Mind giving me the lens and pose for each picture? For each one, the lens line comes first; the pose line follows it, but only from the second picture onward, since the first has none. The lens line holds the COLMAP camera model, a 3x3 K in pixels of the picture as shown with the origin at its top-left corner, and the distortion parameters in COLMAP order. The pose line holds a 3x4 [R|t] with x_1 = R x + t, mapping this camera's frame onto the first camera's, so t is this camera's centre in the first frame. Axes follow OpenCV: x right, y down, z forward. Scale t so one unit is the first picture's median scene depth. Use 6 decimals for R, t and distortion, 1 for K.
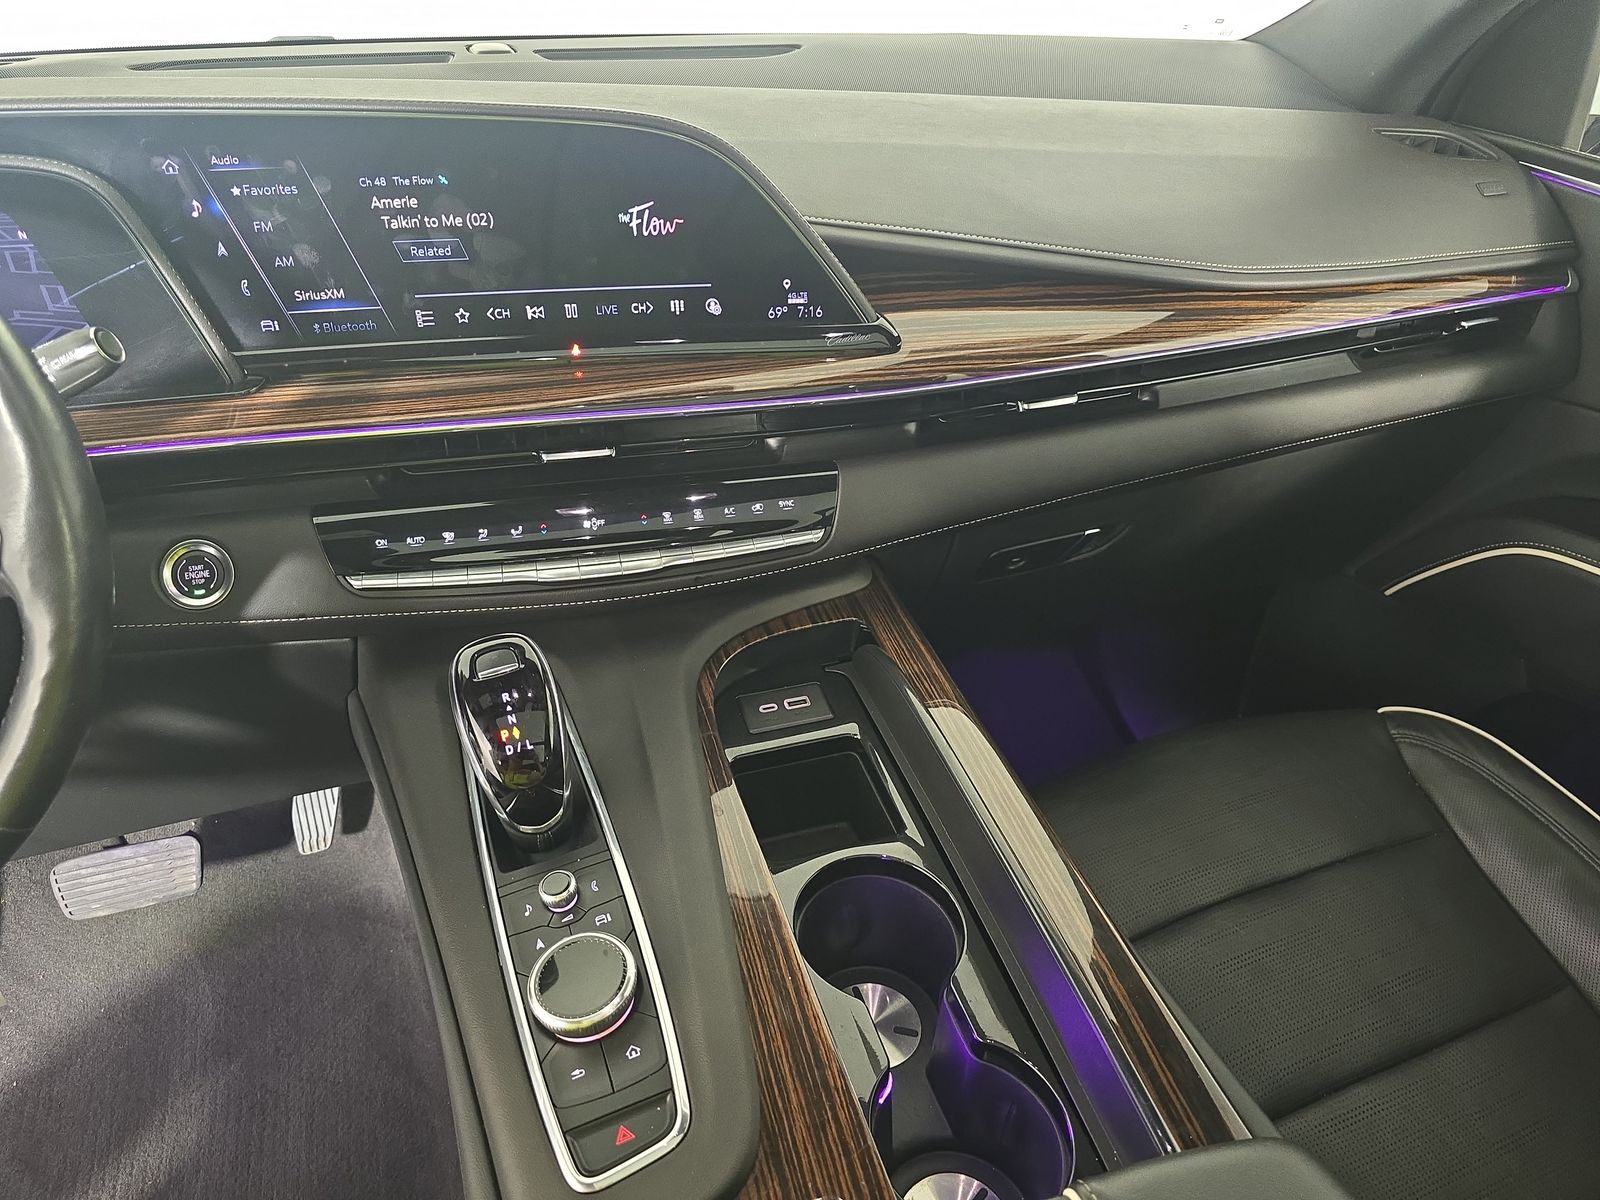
lens RADIAL K [[1044.9, 0, 800.4], [0, 1044.9, 602.9], [0, 0, 1]] dist [-0.022817, -0.004668]
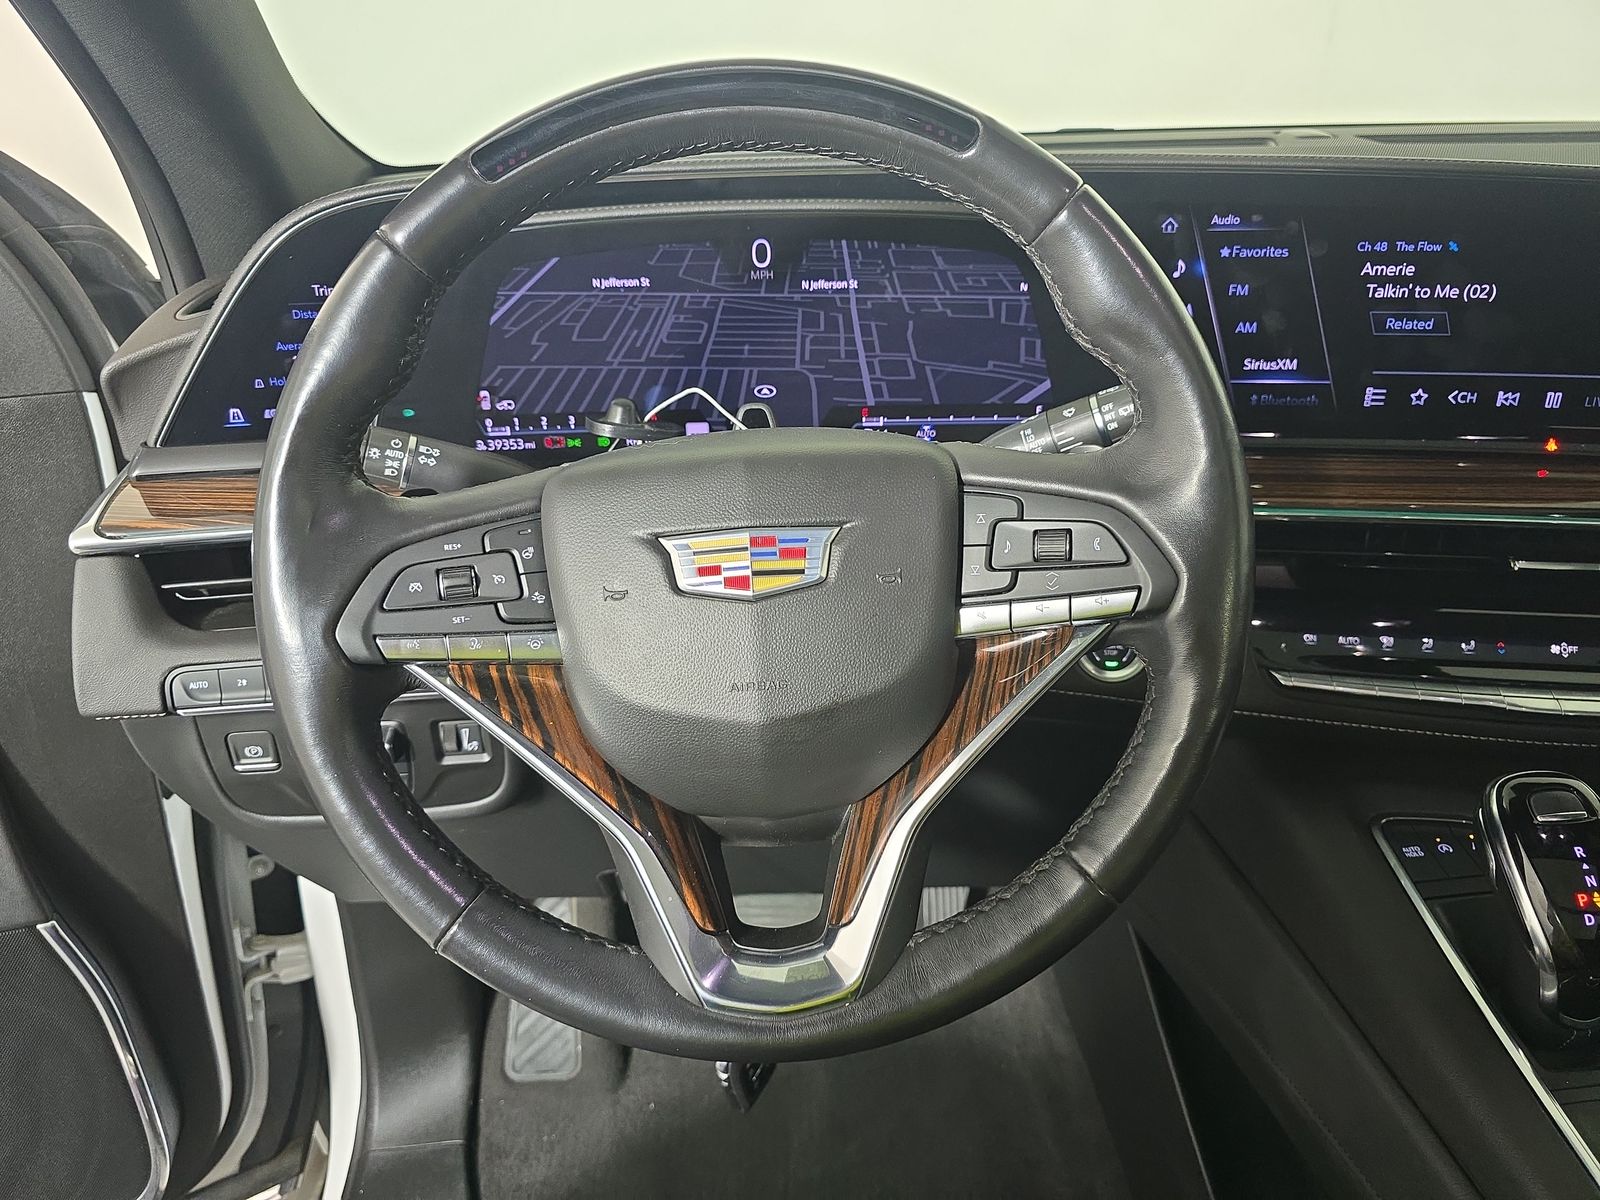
lens RADIAL K [[1044.9, 0, 796.3], [0, 1044.9, 596.9], [0, 0, 1]] dist [-0.022817, -0.004668]
pose [[0.921156, 0.122980, -0.369252, -0.491453], [-0.161017, 0.984181, -0.073899, 0.044832], [0.354323, 0.127528, 0.926386, 0.015952]]
